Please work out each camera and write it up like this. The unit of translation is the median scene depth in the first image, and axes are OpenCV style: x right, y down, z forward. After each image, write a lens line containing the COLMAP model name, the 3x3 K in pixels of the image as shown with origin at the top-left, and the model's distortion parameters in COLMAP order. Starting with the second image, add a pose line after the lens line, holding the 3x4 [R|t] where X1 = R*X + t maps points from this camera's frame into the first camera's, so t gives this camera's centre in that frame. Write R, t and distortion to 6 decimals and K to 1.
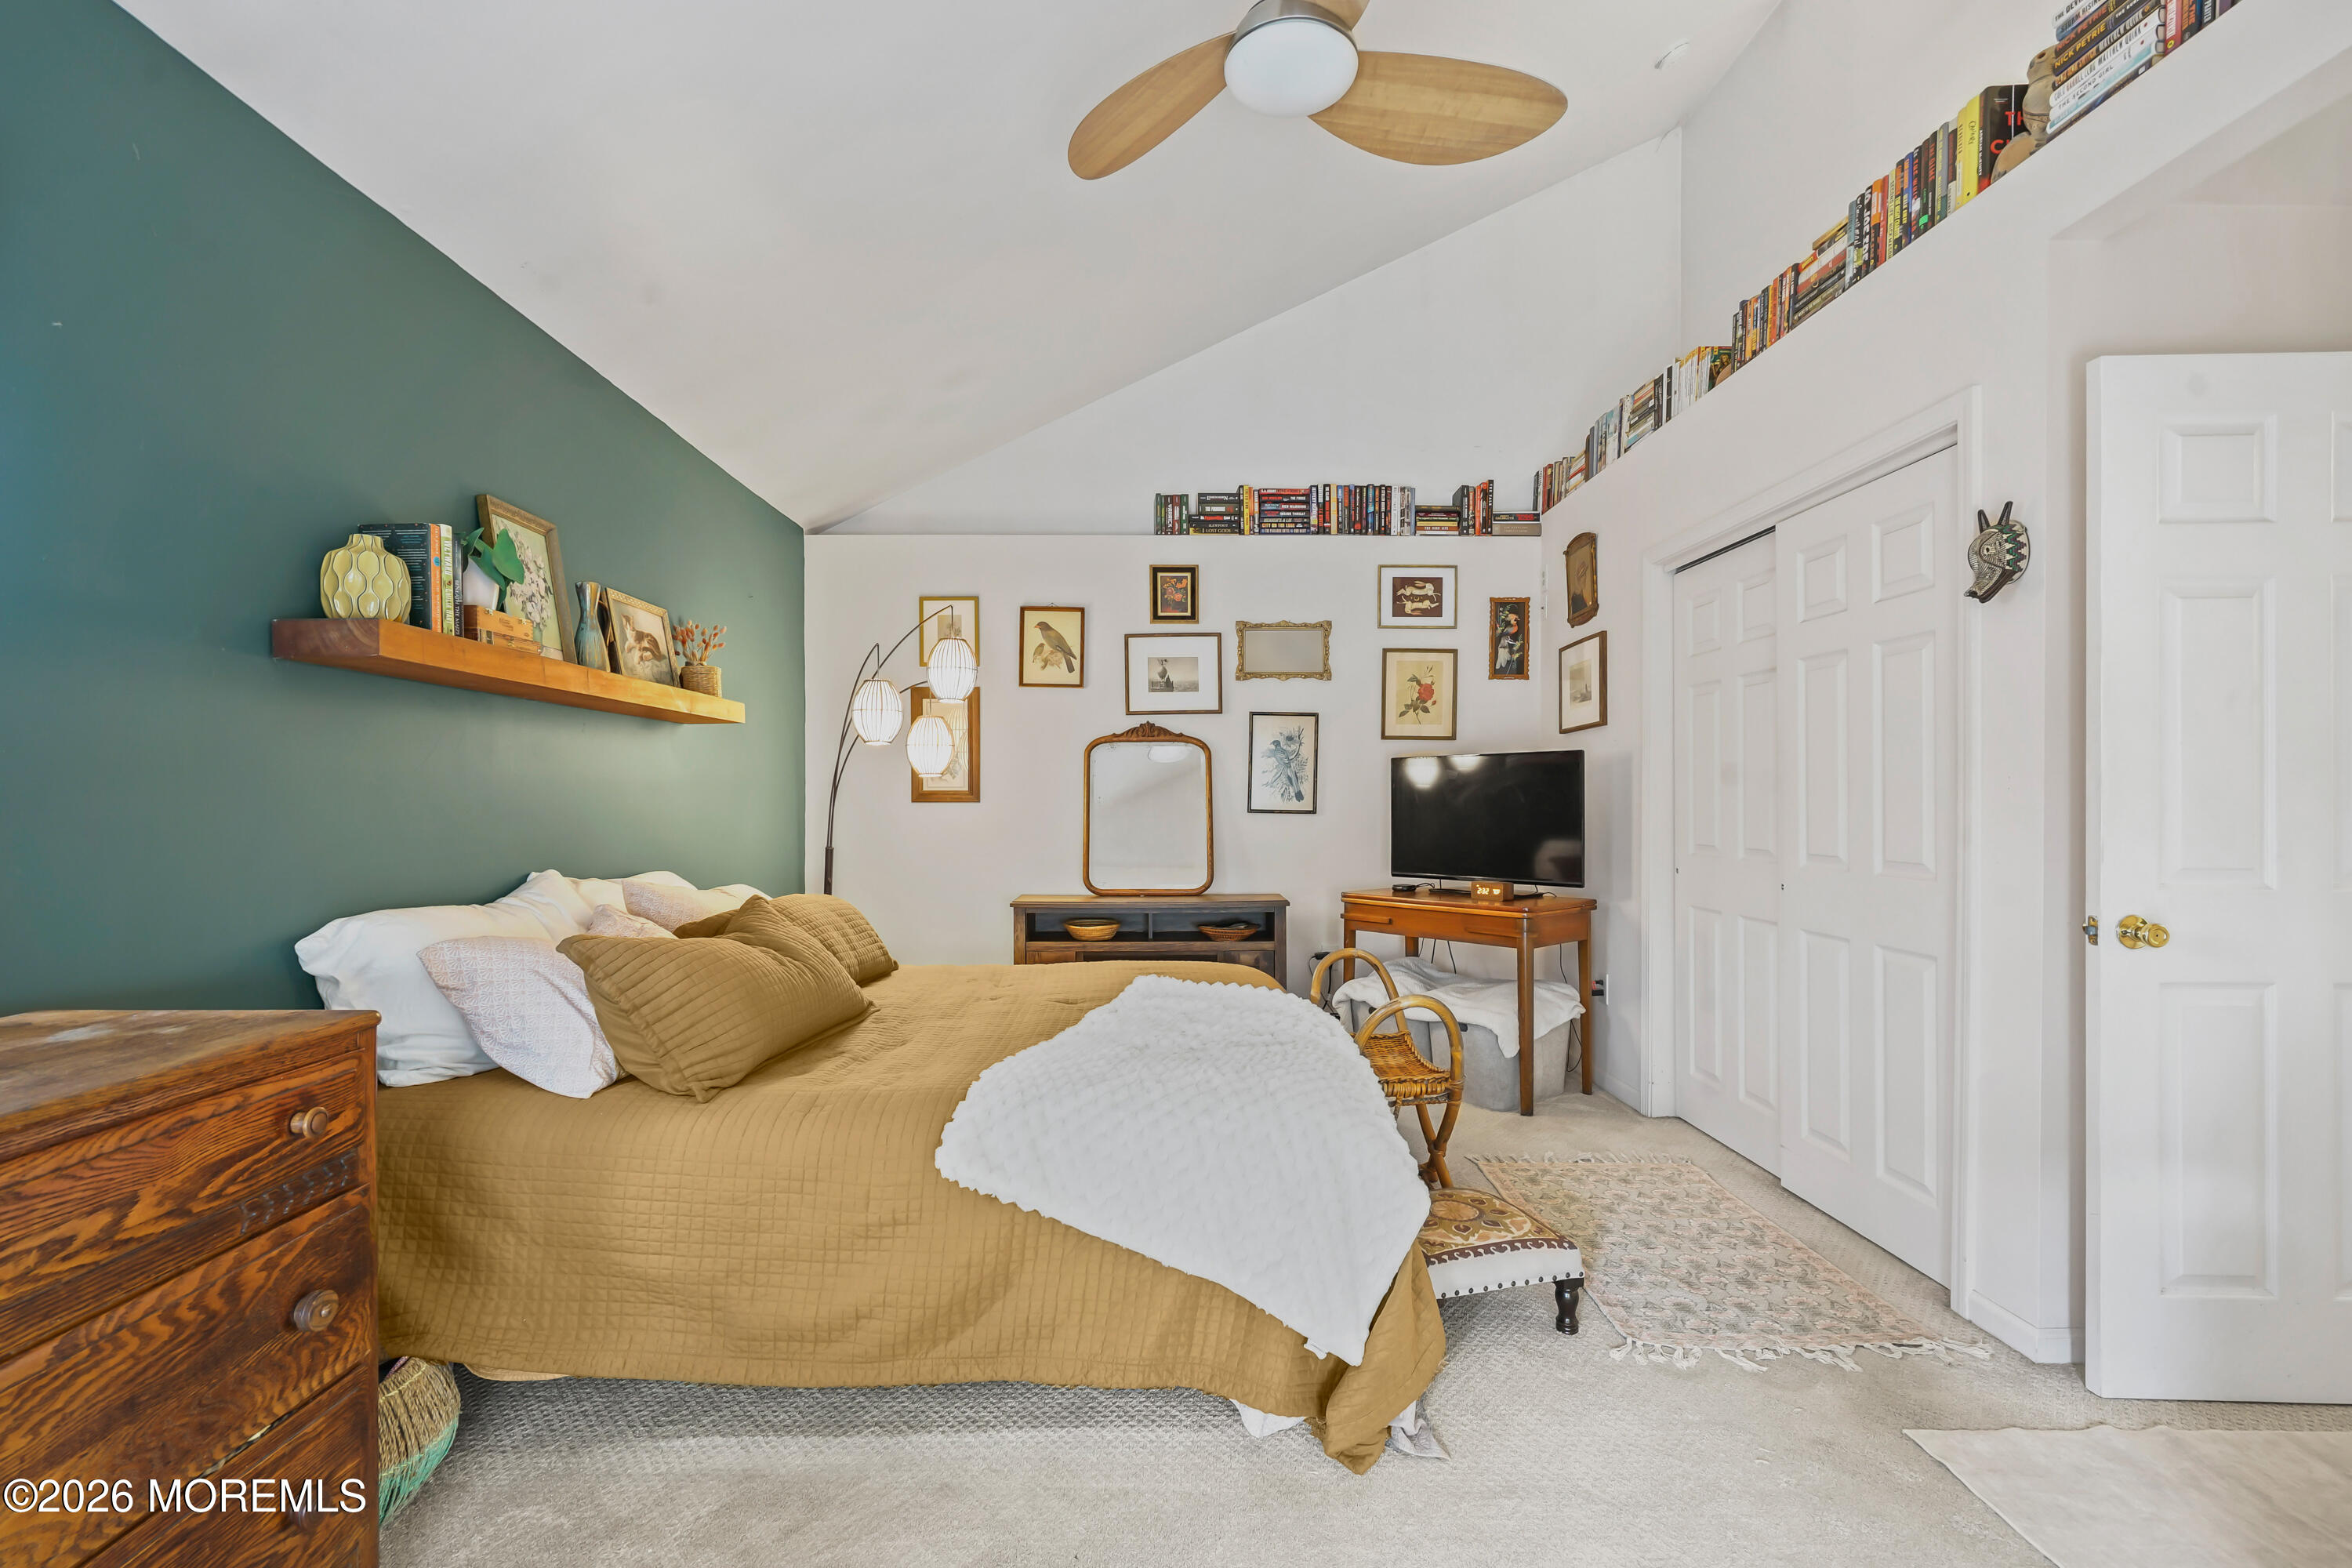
lens RADIAL K [[1078.4, 0, 1159.5], [0, 1078.4, 799.3], [0, 0, 1]] dist [-0.005186, 0.003212]
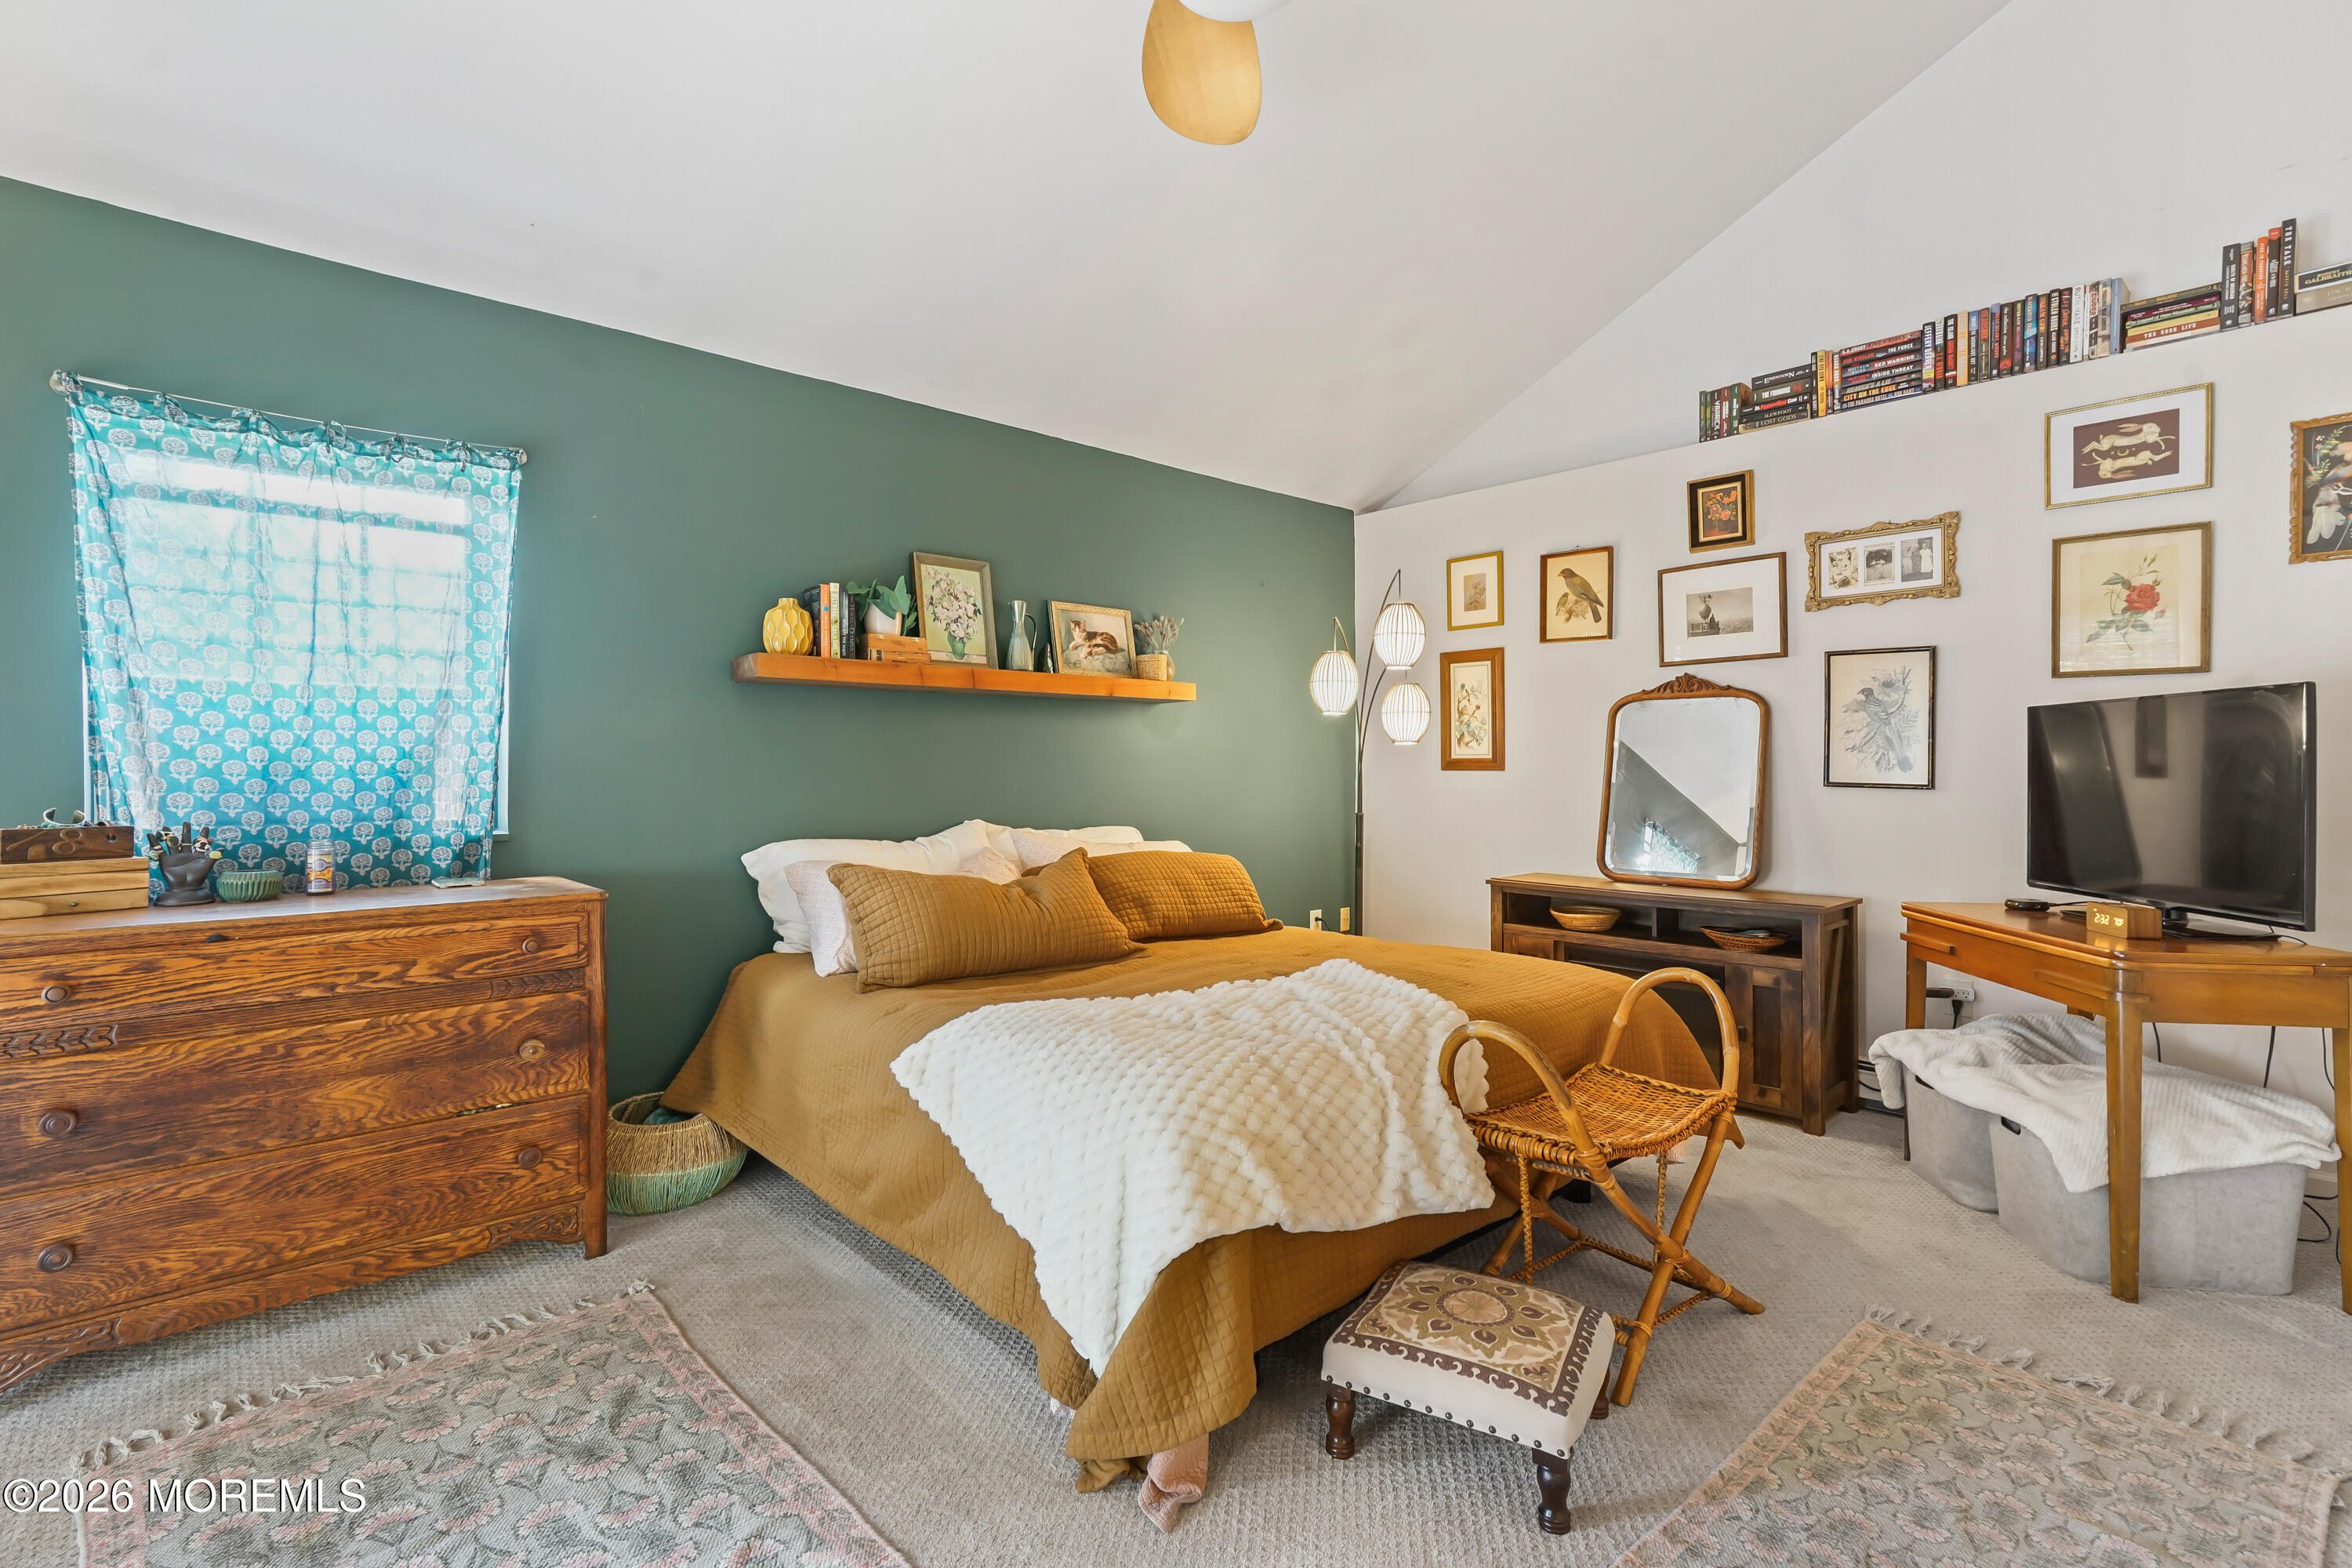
lens RADIAL K [[1078.4, 0, 1155.6], [0, 1078.4, 766.0], [0, 0, 1]] dist [-0.005186, 0.003212]
pose [[0.661252, 0.001700, -0.750162, 0.337792], [-0.001706, 0.999998, 0.000762, -0.001514], [0.750162, 0.000776, 0.661254, 0.156774]]
